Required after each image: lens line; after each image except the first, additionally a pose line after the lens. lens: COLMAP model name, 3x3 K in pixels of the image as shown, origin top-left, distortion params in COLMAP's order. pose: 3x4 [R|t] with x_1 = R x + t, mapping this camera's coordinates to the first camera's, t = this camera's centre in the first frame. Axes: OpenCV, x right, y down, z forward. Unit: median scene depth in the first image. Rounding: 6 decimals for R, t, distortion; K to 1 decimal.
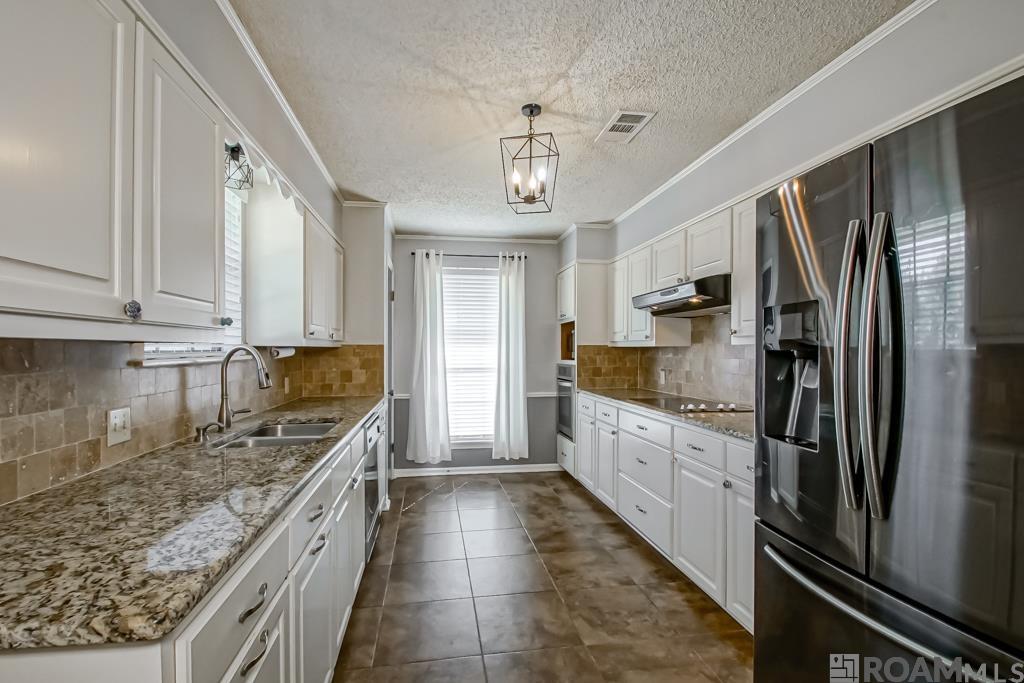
lens RADIAL K [[480.9, 0, 487.0], [0, 480.9, 349.0], [0, 0, 1]] dist [0.020883, -0.024902]
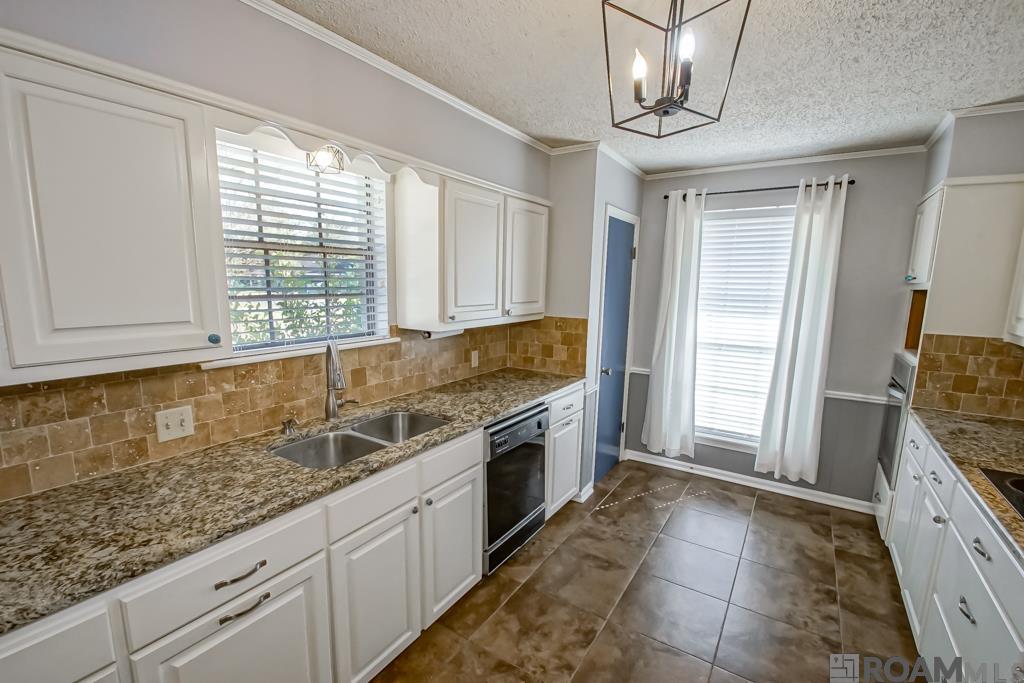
lens RADIAL K [[440.9, 0, 489.0], [0, 440.9, 351.5], [0, 0, 1]] dist [0.020516, -0.017296]
pose [[0.740375, 0.120116, -0.661375, 0.178732], [-0.015960, 0.986769, 0.161347, -0.074359], [0.672005, -0.108902, 0.732496, 0.297890]]
